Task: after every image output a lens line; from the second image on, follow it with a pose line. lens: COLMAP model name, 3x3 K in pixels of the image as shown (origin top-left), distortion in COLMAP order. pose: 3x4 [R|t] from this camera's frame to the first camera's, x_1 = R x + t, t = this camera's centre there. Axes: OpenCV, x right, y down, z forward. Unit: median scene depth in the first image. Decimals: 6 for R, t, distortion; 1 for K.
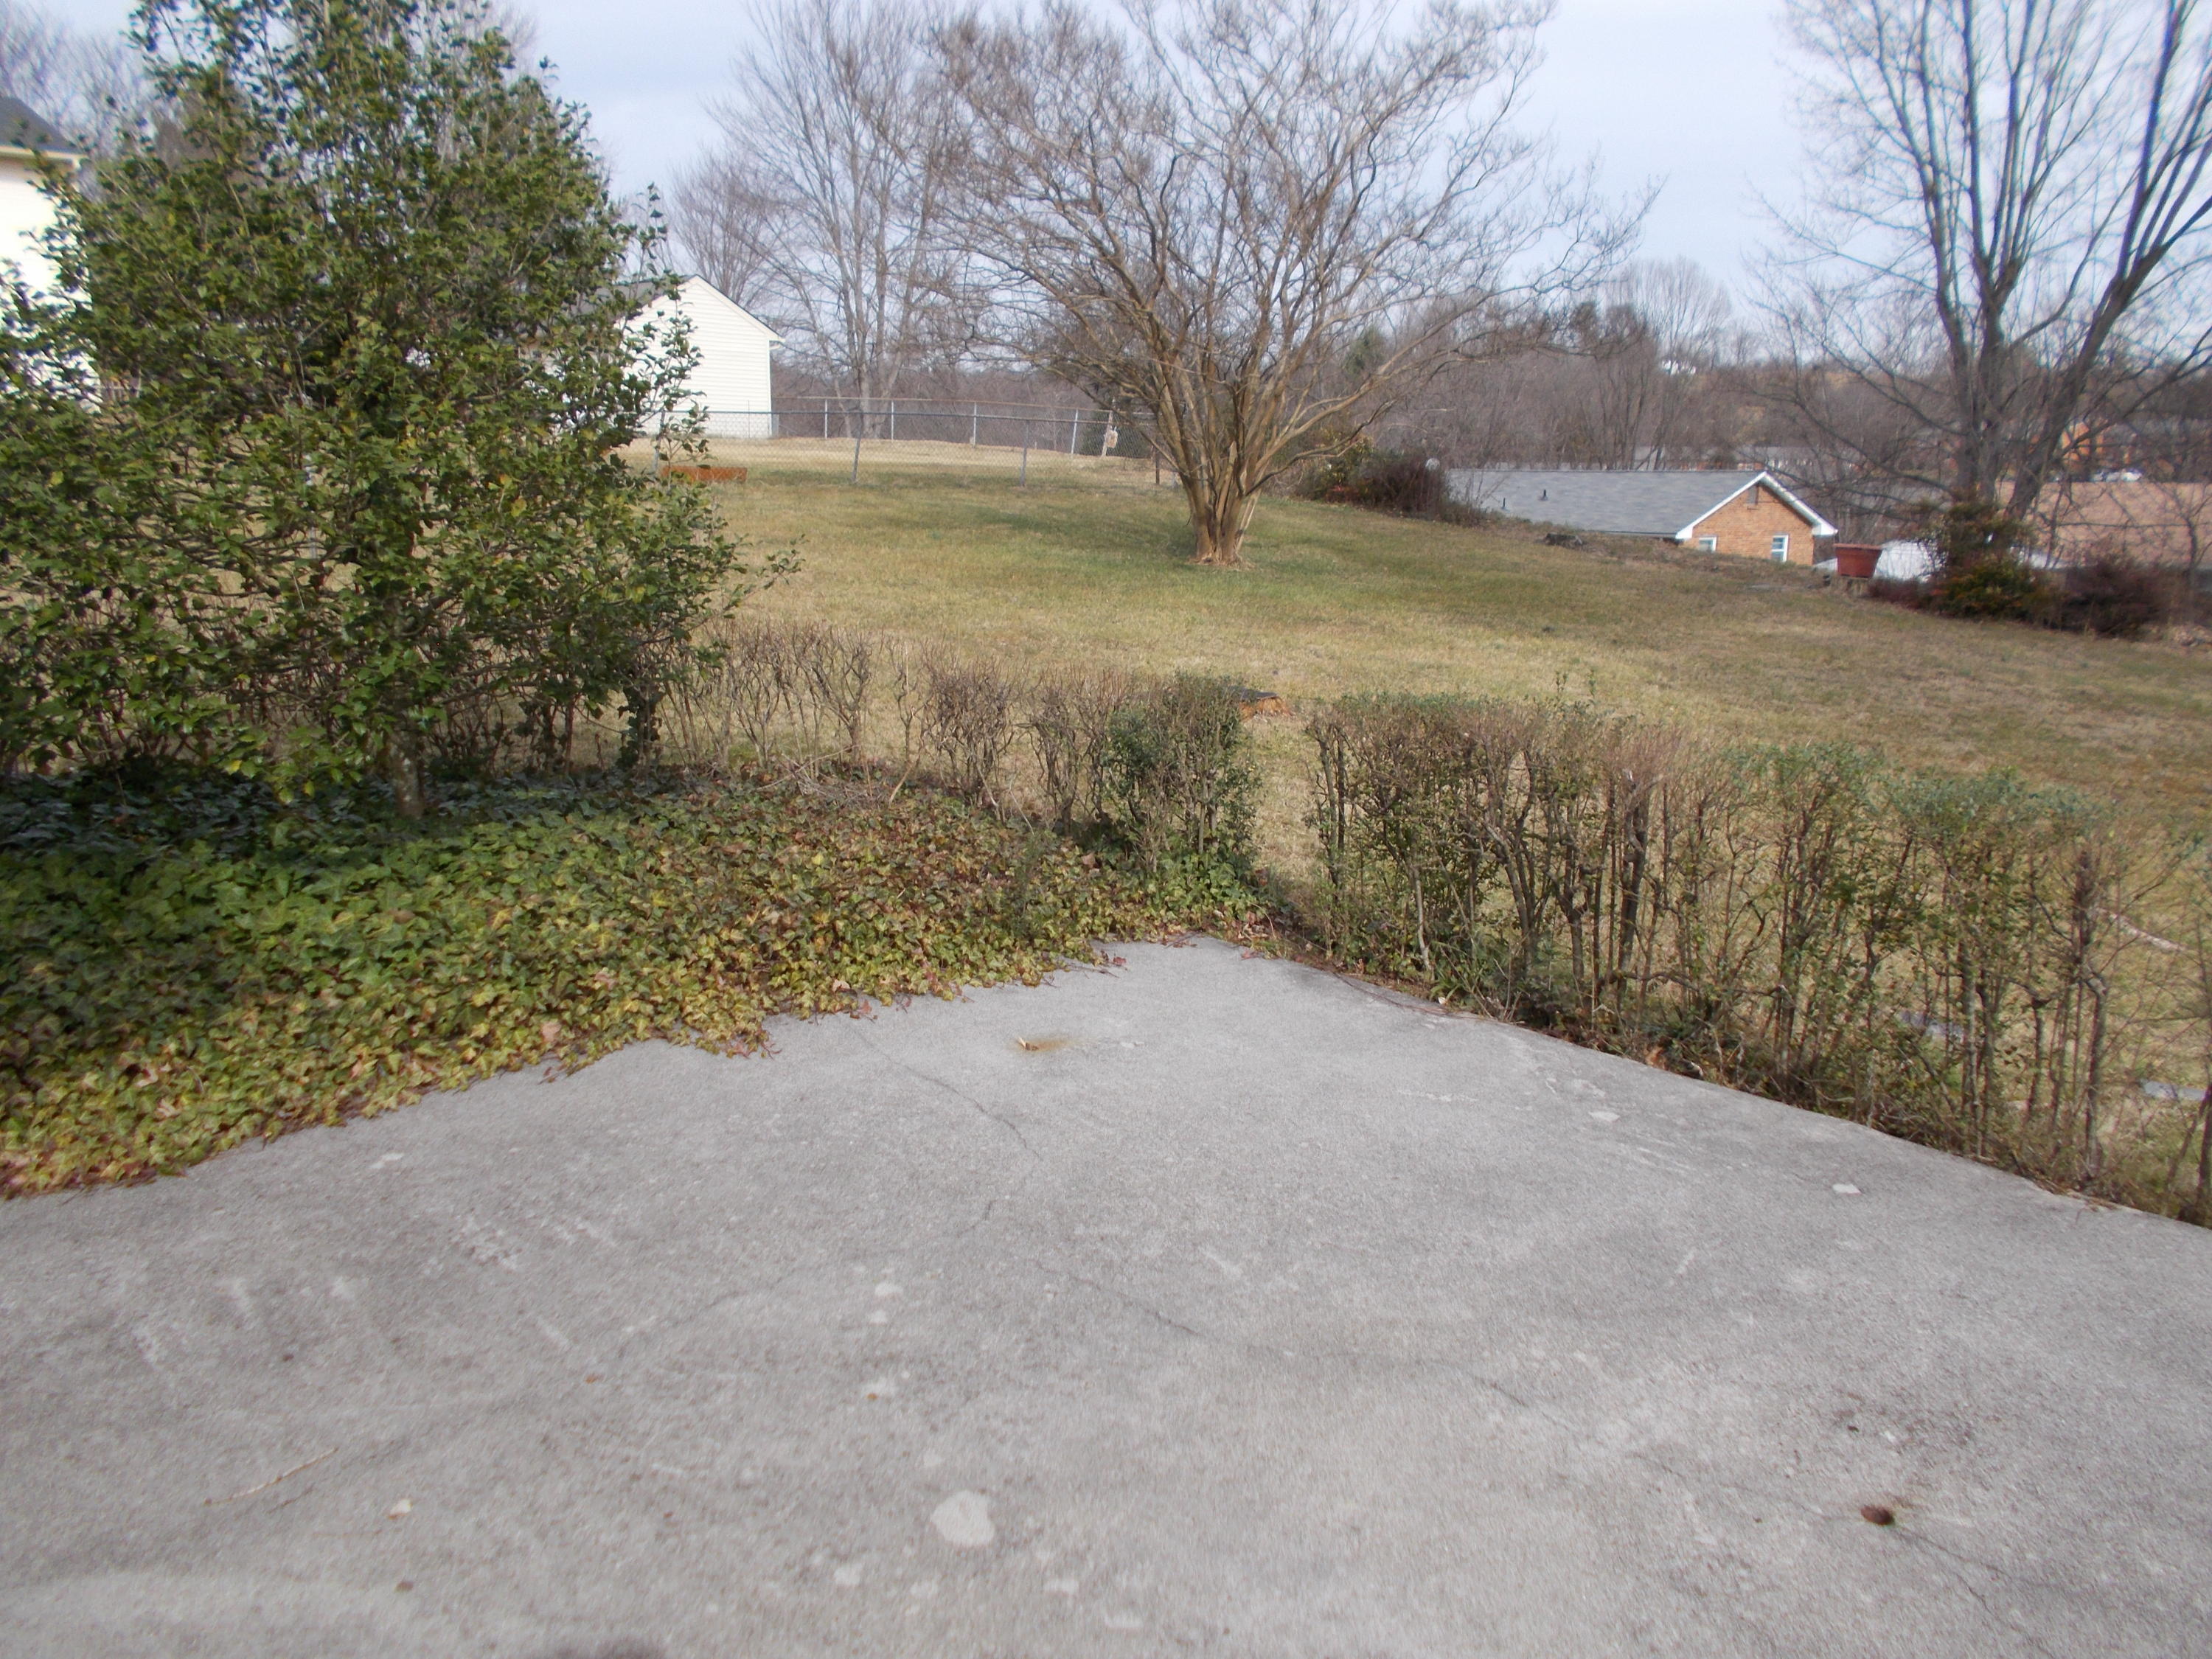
lens RADIAL K [[1749.1, 0, 1106.2], [0, 1749.1, 829.7], [0, 0, 1]] dist [0.007503, 0.001148]
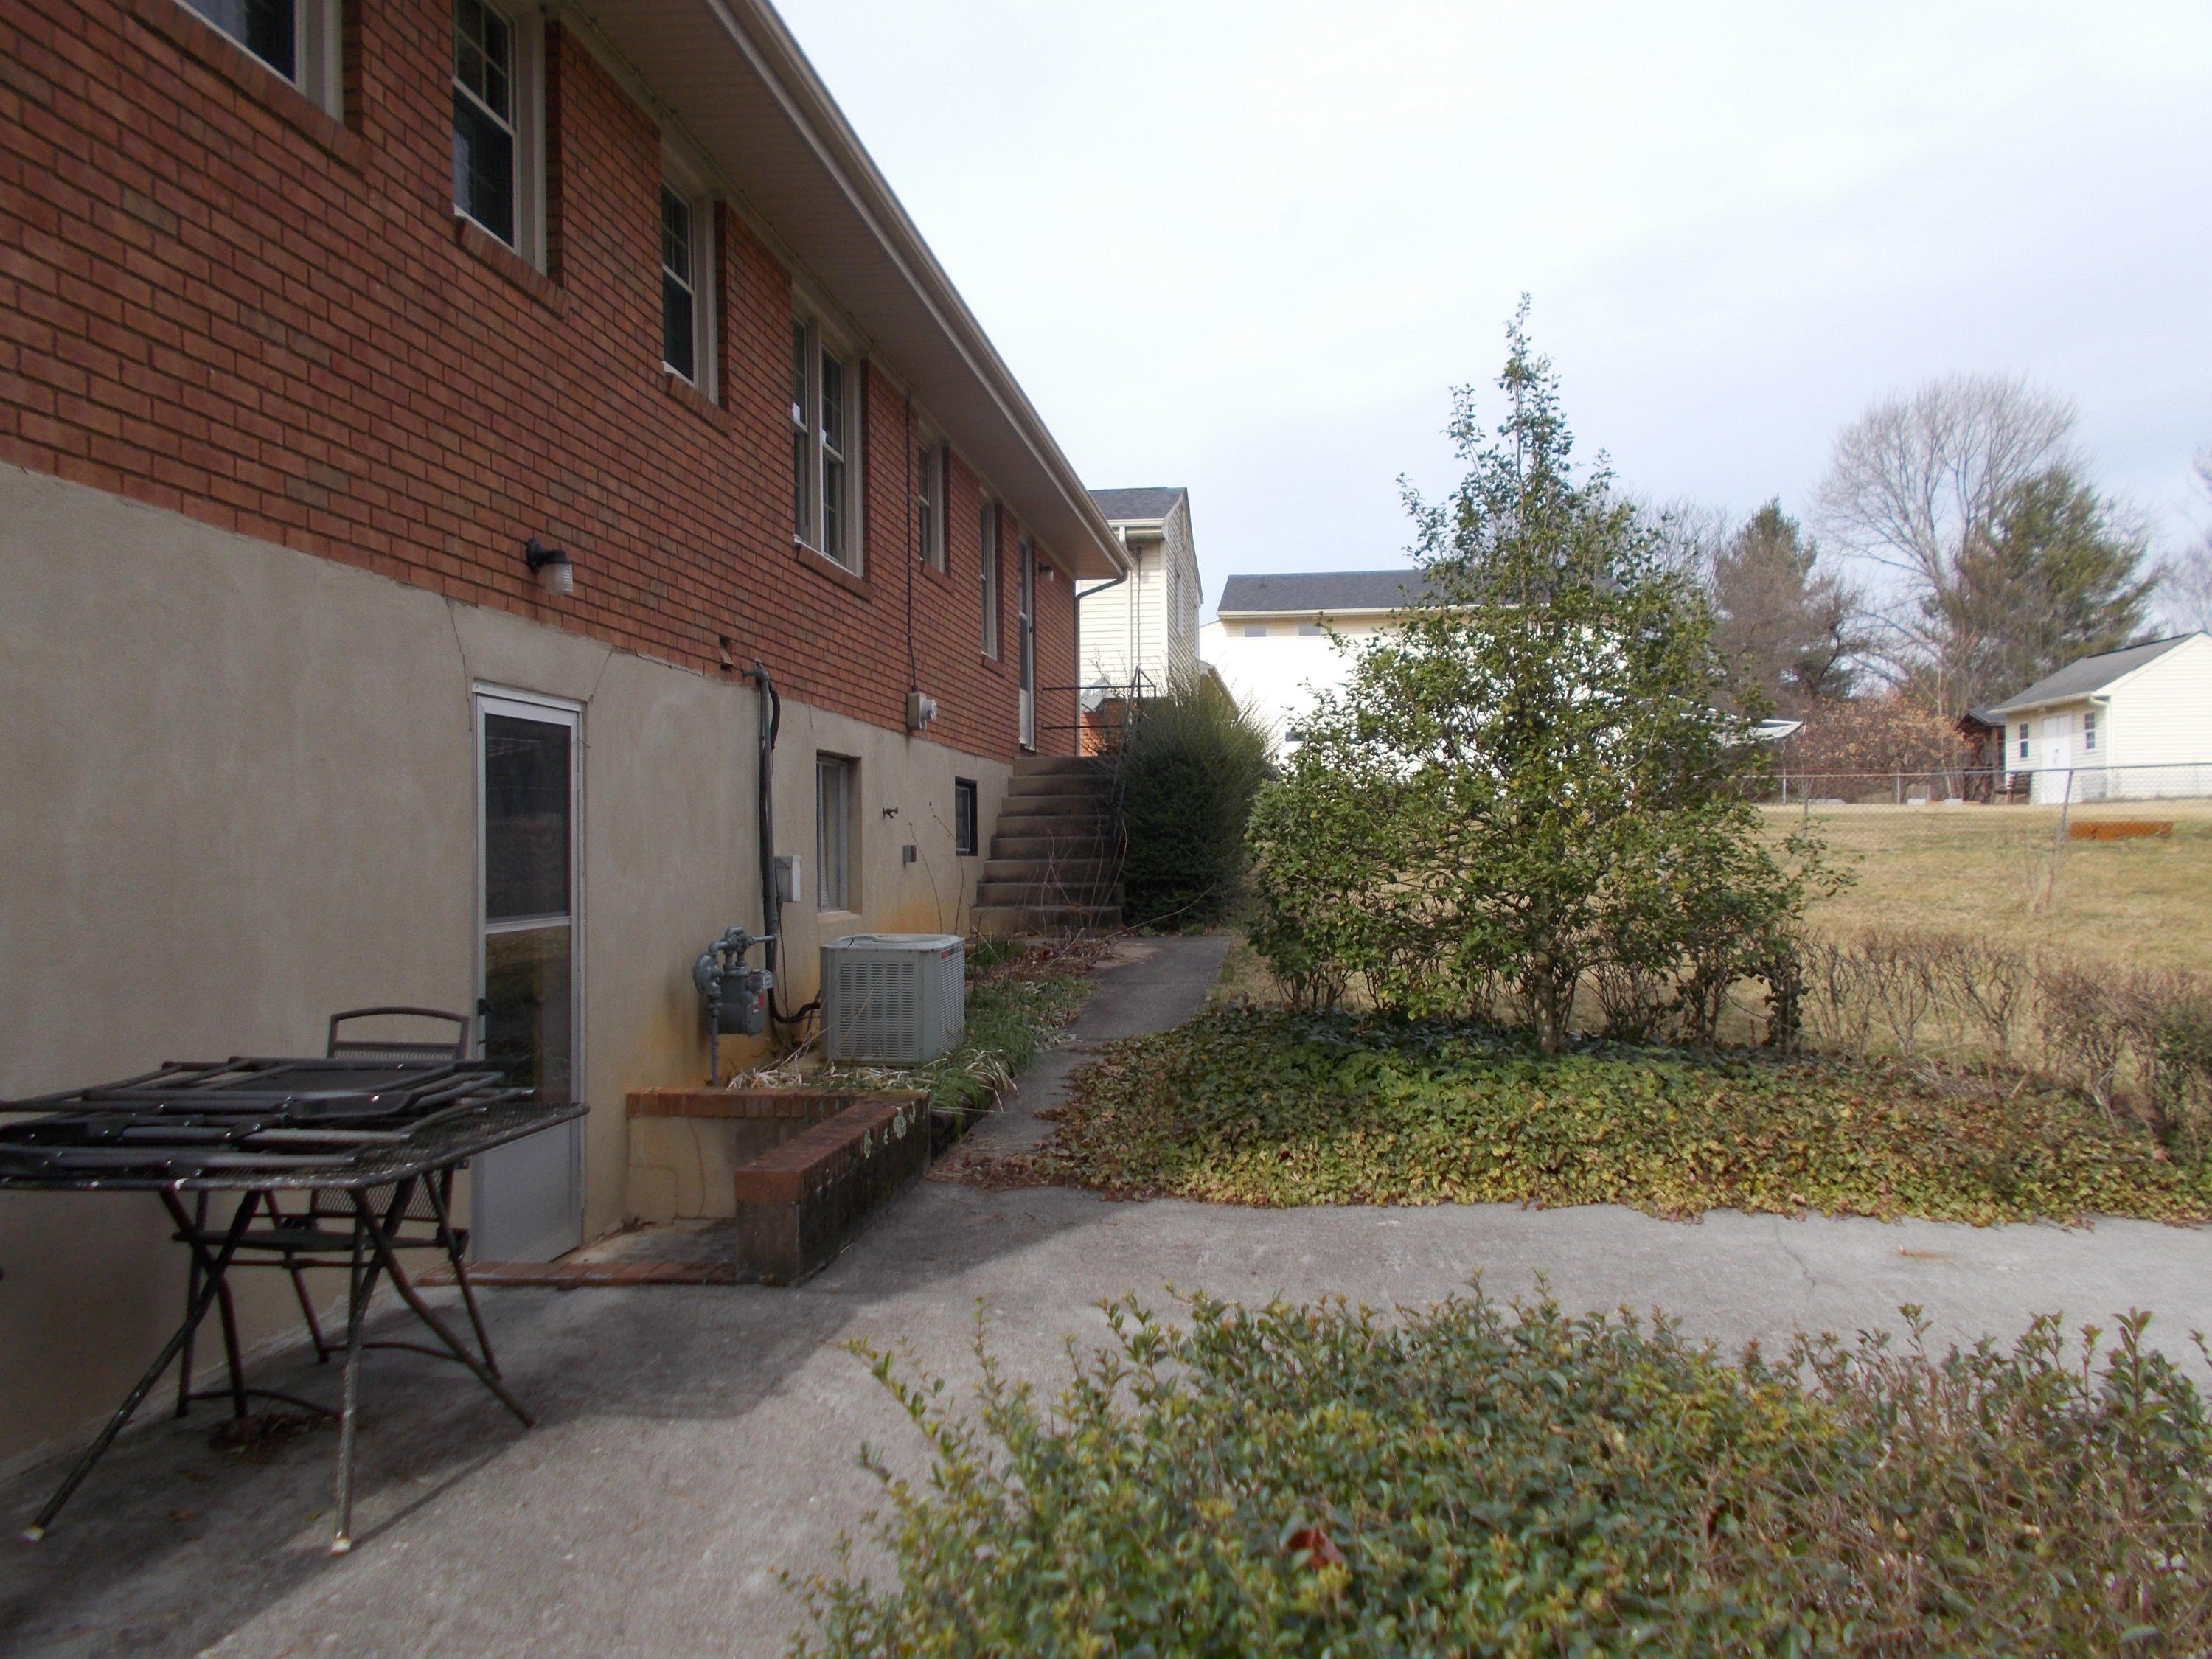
lens RADIAL K [[1749.1, 0, 1106.1], [0, 1749.1, 837.0], [0, 0, 1]] dist [0.007503, 0.001148]
pose [[0.644288, -0.037863, -0.763845, 0.542404], [-0.129546, 0.978938, -0.157795, 0.109171], [0.753731, 0.200618, 0.625813, -0.208209]]
